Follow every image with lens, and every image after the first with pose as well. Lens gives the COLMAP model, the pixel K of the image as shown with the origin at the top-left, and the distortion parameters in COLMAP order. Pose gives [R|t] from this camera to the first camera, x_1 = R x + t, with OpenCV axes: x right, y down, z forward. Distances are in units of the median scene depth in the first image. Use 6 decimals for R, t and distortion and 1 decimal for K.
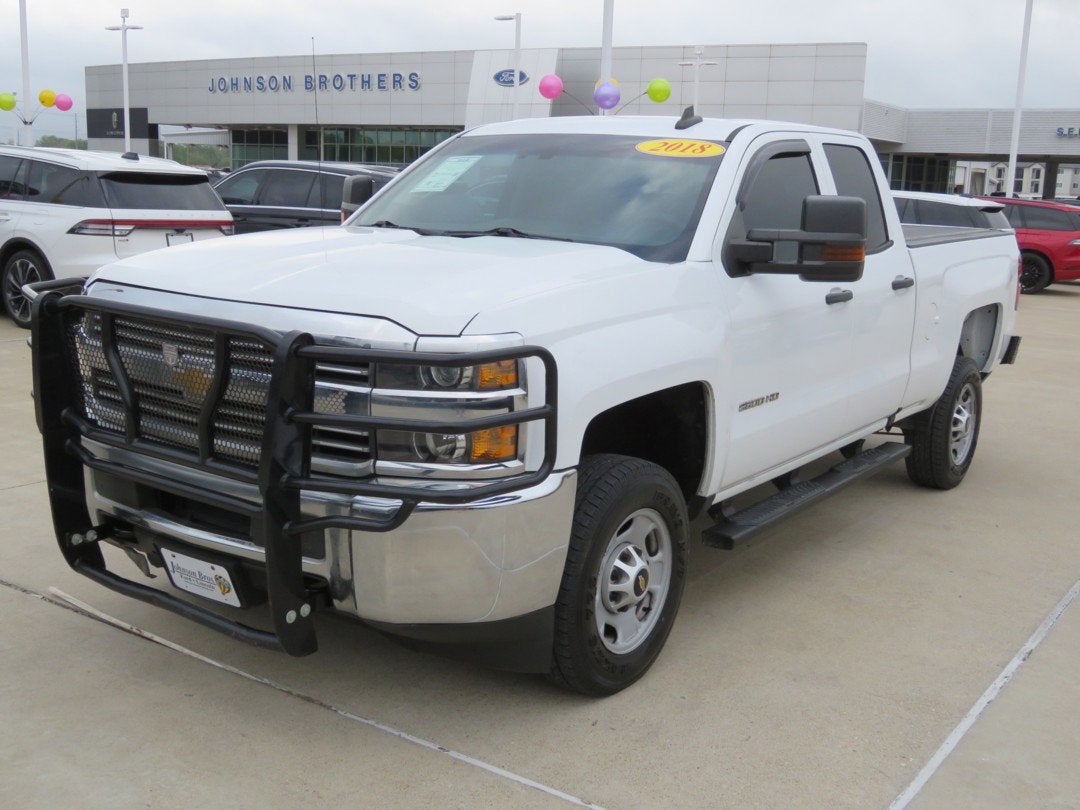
lens RADIAL K [[1183.8, 0, 549.6], [0, 1183.8, 409.1], [0, 0, 1]] dist [0.017798, 0.000000]
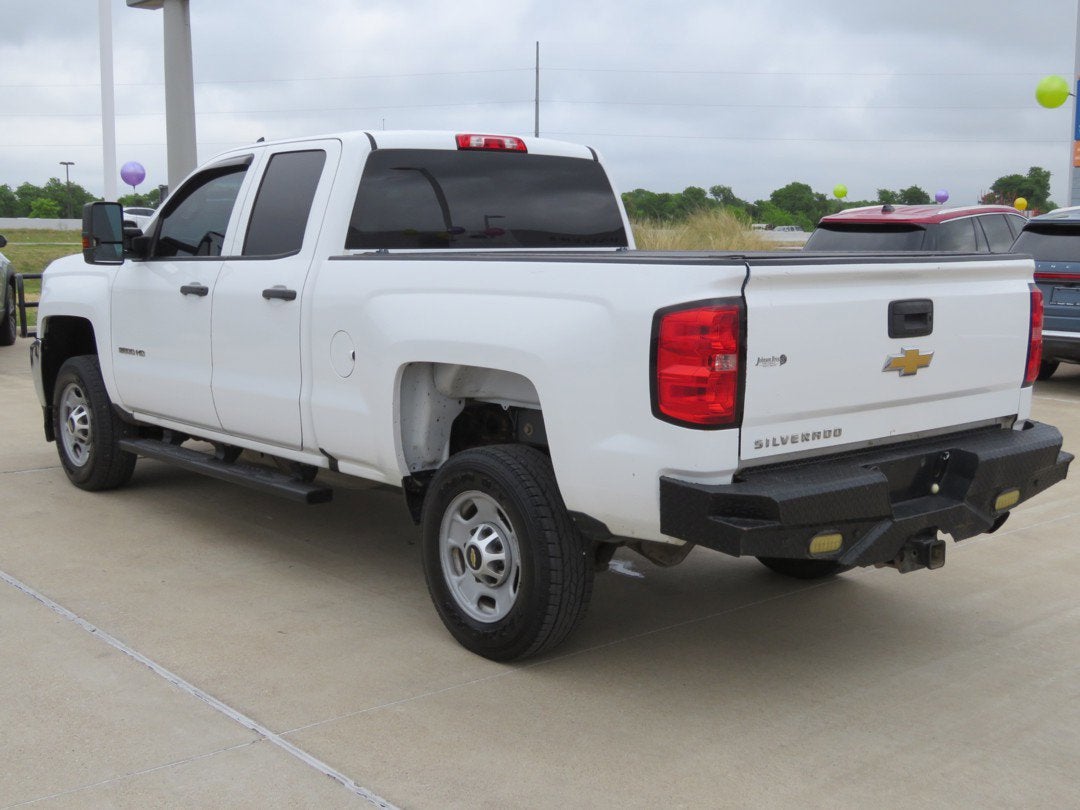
lens RADIAL K [[1296.9, 0, 542.3], [0, 1296.9, 409.0], [0, 0, 1]] dist [0.004960, 0.000000]
pose [[-0.247802, 0.095052, -0.964137, 1.538204], [-0.200880, 0.968506, 0.147113, -0.263029], [0.947756, 0.230131, -0.220904, 1.813314]]
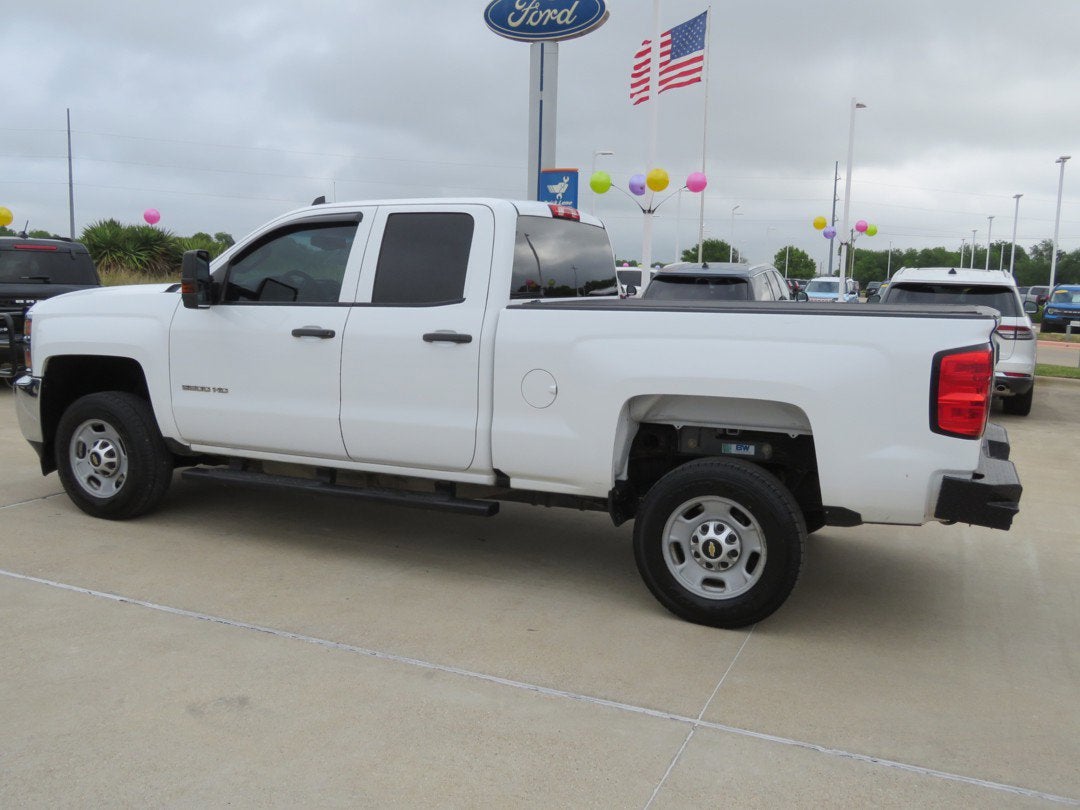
lens RADIAL K [[959.3, 0, 537.1], [0, 959.3, 398.2], [0, 0, 1]] dist [0.013782, -0.008175]
pose [[0.196162, 0.093445, -0.976109, 1.452092], [-0.204585, 0.977442, 0.052458, -0.144921], [0.958992, 0.189407, 0.210854, 1.150210]]
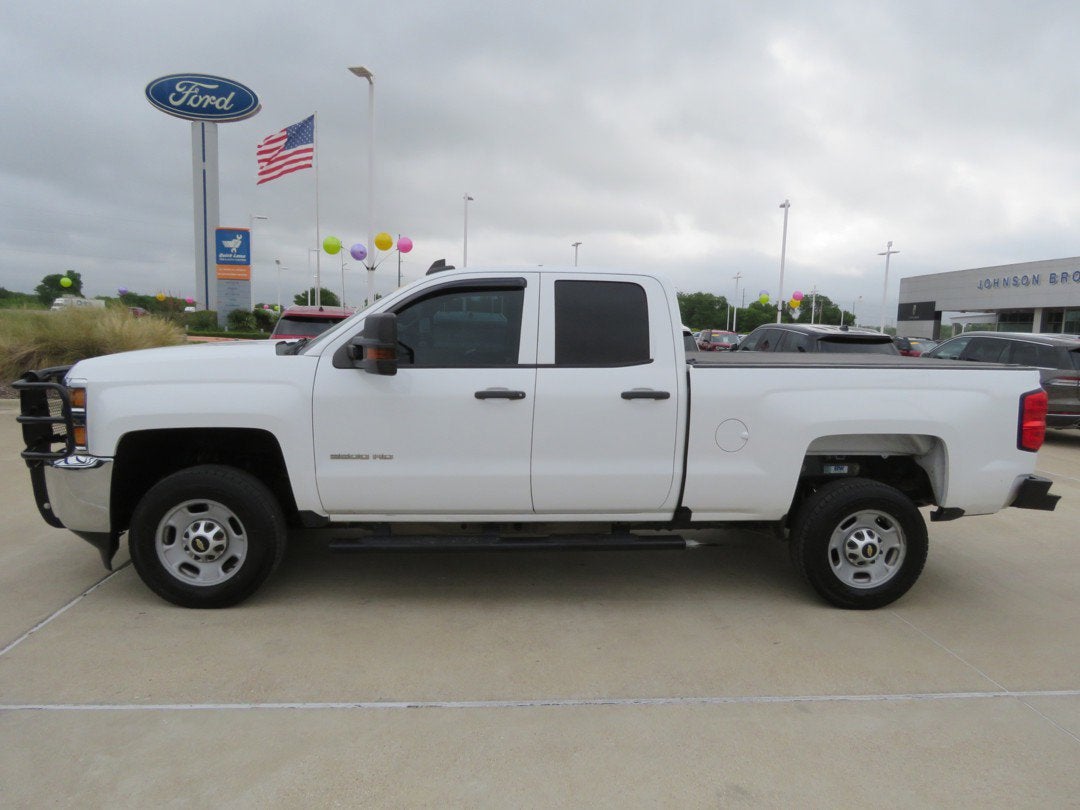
lens RADIAL K [[694.3, 0, 540.7], [0, 694.3, 407.0], [0, 0, 1]] dist [-0.002459, -0.000752]
pose [[0.643460, 0.074208, -0.761874, 0.953309], [-0.152985, 0.987677, -0.033005, -0.070891], [0.750037, 0.137793, 0.646883, 0.610526]]
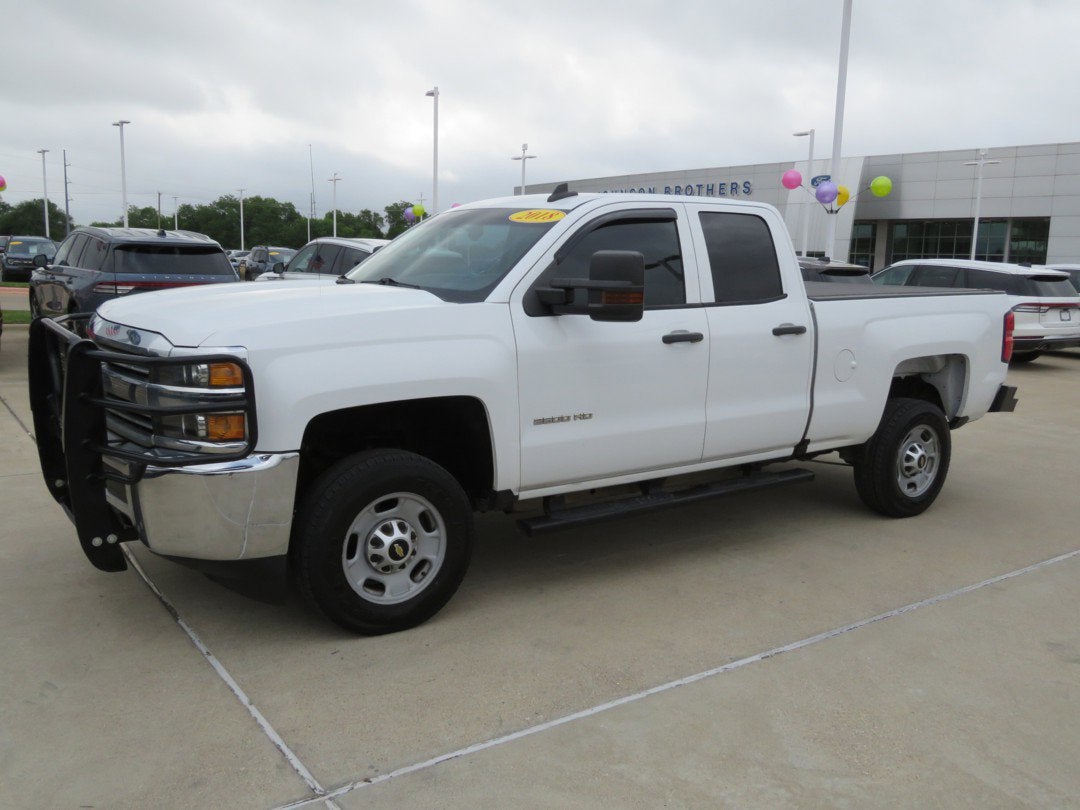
lens RADIAL K [[916.4, 0, 544.0], [0, 916.4, 407.0], [0, 0, 1]] dist [0.013775, -0.000044]
pose [[0.940602, 0.044522, -0.336580, 0.477174], [-0.057430, 0.997943, -0.028485, 0.010282], [0.334619, 0.046123, 0.941224, 0.098308]]
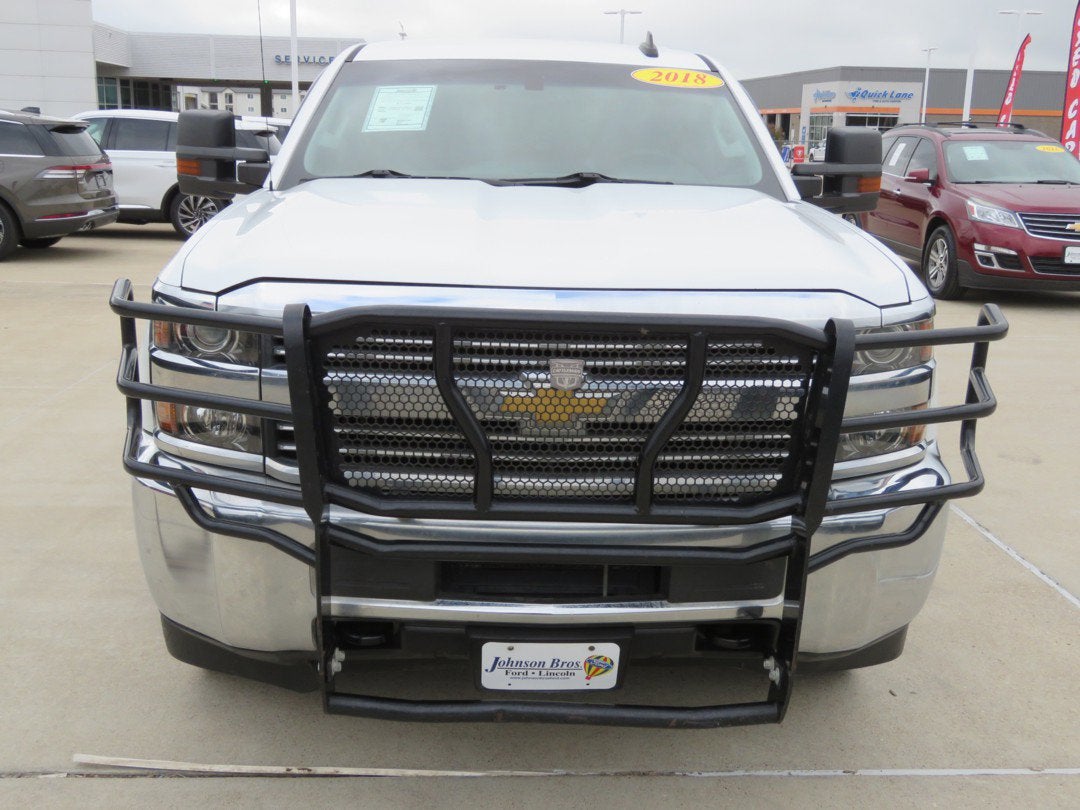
lens RADIAL K [[1146.2, 0, 545.8], [0, 1146.2, 411.7], [0, 0, 1]] dist [0.007825, 0.000000]
pose [[0.798790, -0.161828, 0.579436, -0.563027], [0.120475, 0.986661, 0.109476, -0.077060], [-0.589423, -0.017641, 0.807632, 0.348660]]
